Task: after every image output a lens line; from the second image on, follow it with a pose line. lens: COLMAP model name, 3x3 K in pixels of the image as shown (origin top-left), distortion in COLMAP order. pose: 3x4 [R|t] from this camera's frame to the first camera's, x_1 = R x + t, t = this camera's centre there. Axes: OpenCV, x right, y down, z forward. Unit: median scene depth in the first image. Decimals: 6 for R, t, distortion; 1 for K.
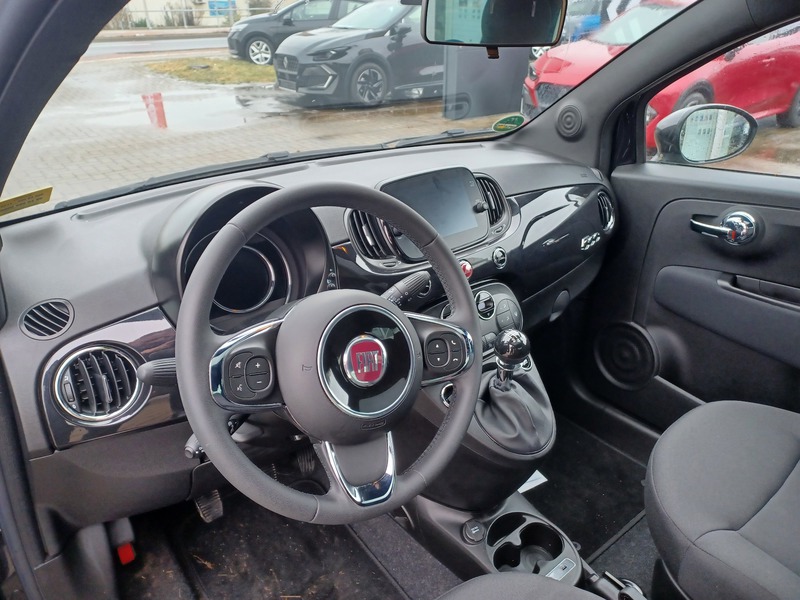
lens RADIAL K [[583.3, 0, 406.4], [0, 583.3, 299.3], [0, 0, 1]] dist [0.024275, 0.005767]
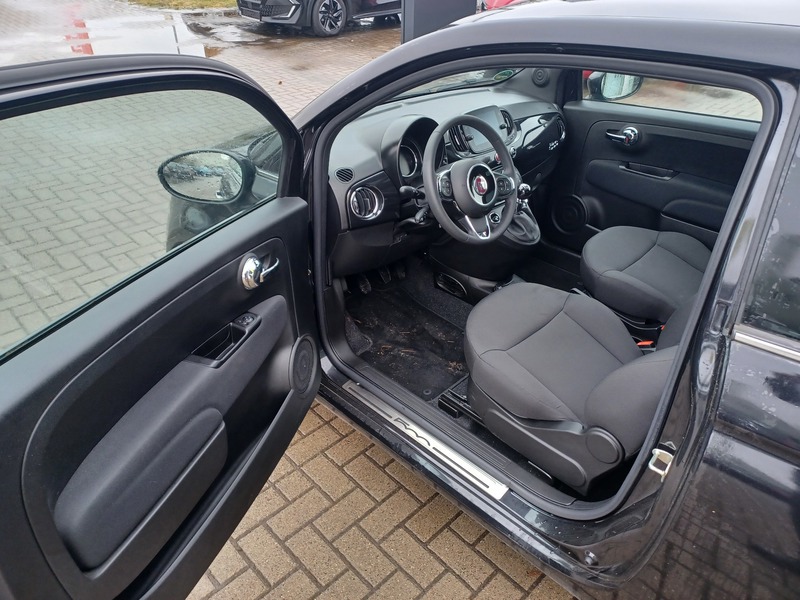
lens RADIAL K [[576.5, 0, 405.5], [0, 576.5, 298.6], [0, 0, 1]] dist [0.031728, -0.001950]
pose [[0.994878, -0.040512, 0.092605, -0.310913], [0.029111, 0.992188, 0.121304, 0.134121], [-0.096796, -0.117987, 0.988286, -0.751125]]
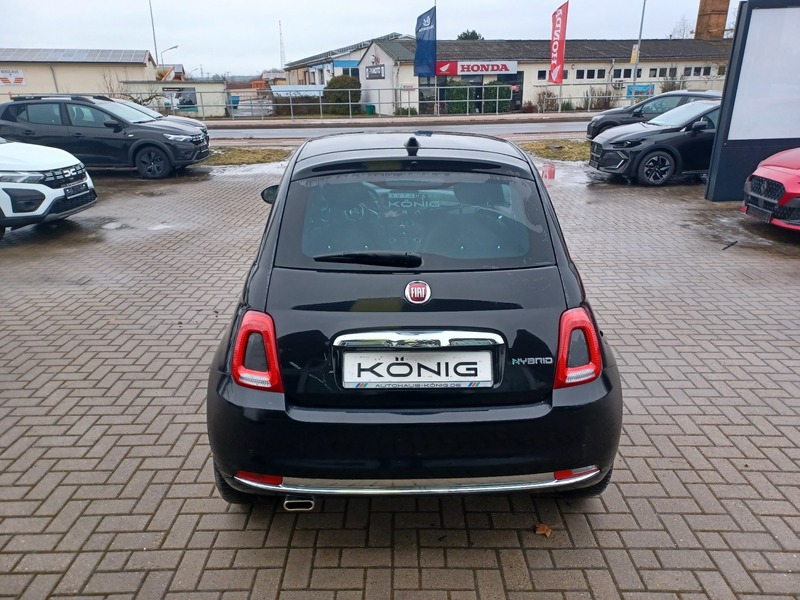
lens RADIAL K [[576.5, 0, 405.5], [0, 576.5, 298.6], [0, 0, 1]] dist [0.031728, -0.001950]
pose [[0.783182, 0.204177, -0.587314, 2.079394], [-0.267474, 0.963319, -0.021782, 0.503473], [0.561323, 0.174151, 0.809066, -1.778549]]
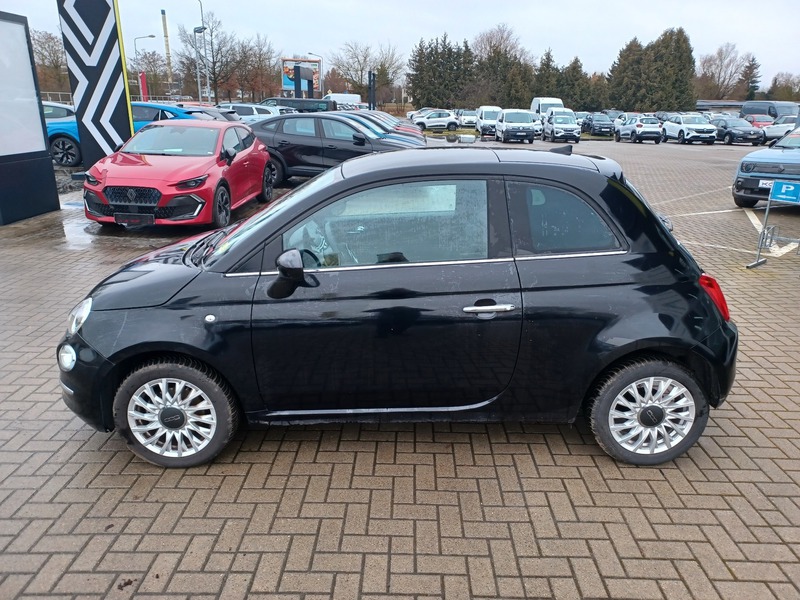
lens RADIAL K [[583.3, 0, 406.4], [0, 583.3, 299.3], [0, 0, 1]] dist [0.024275, 0.005767]
pose [[0.620510, -0.232179, 0.749040, -1.824108], [0.329649, 0.943902, 0.019497, 0.278818], [-0.711547, 0.234822, 0.662238, -1.313665]]
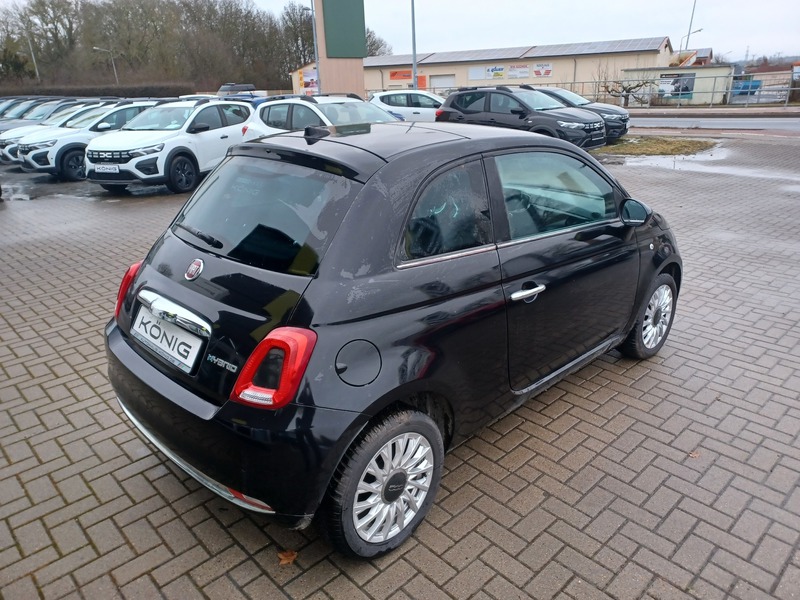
lens RADIAL K [[575.7, 0, 405.8], [0, 575.7, 298.5], [0, 0, 1]] dist [0.031923, -0.001204]
pose [[0.094039, 0.341258, -0.935254, 2.897490], [-0.420503, 0.865122, 0.273387, -0.258399], [0.902404, 0.367568, 0.224855, -0.162461]]
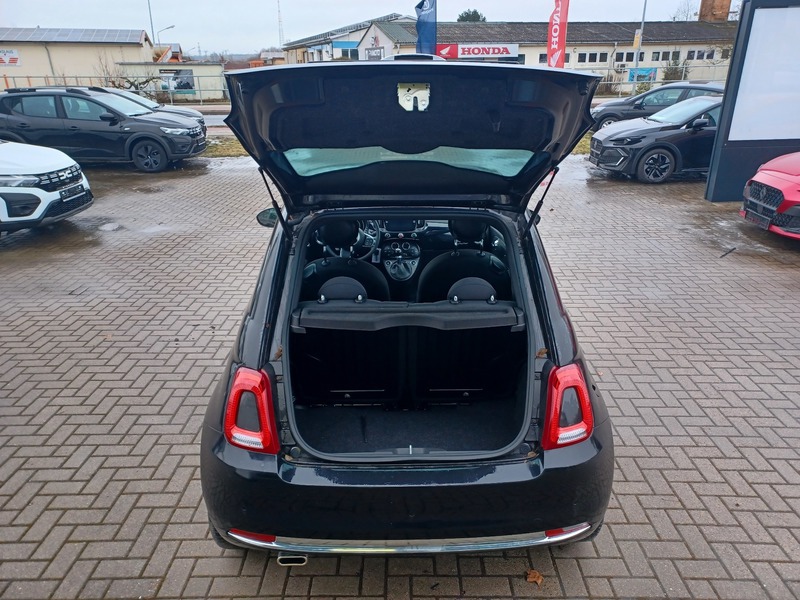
lens RADIAL K [[575.7, 0, 405.8], [0, 575.7, 298.5], [0, 0, 1]] dist [0.031923, -0.001204]
pose [[0.783404, 0.224446, -0.579571, 2.042953], [-0.270228, 0.962767, 0.007576, 0.276576], [0.559692, 0.150681, 0.814886, -1.802049]]
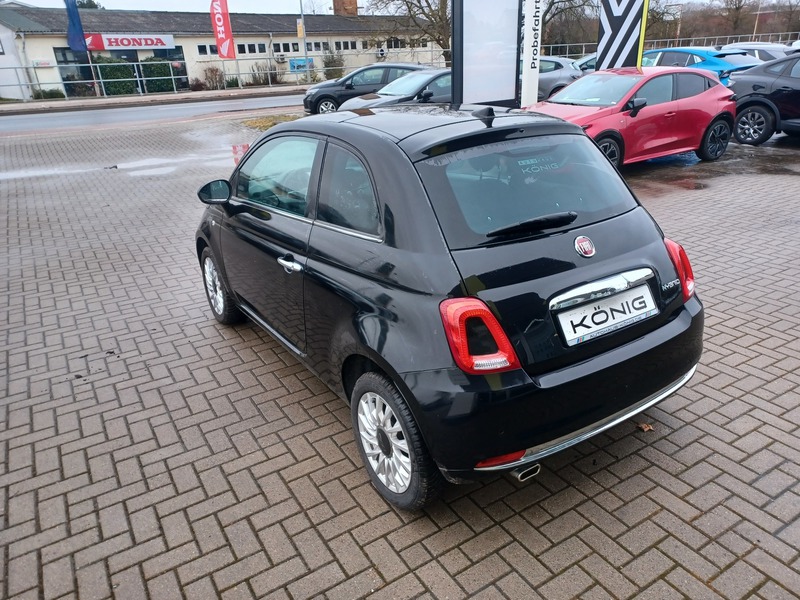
lens RADIAL K [[583.3, 0, 406.4], [0, 583.3, 299.3], [0, 0, 1]] dist [0.024275, 0.005767]
pose [[0.993324, 0.008779, -0.115024, 0.751275], [-0.016093, 0.997896, -0.062811, 0.734972], [0.114230, 0.064243, 0.991375, -2.311565]]
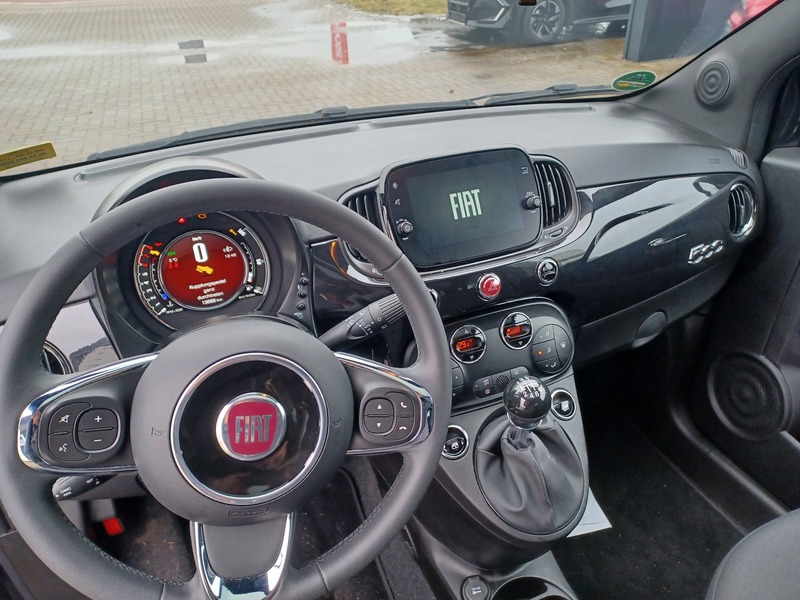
lens RADIAL K [[582.6, 0, 405.8], [0, 582.6, 301.2], [0, 0, 1]] dist [0.018029, -0.000236]
pose [[0.958242, 0.137321, -0.250828, 0.133265], [-0.110957, 0.986979, 0.116450, -0.075814], [0.263553, -0.083756, 0.961002, 0.160177]]
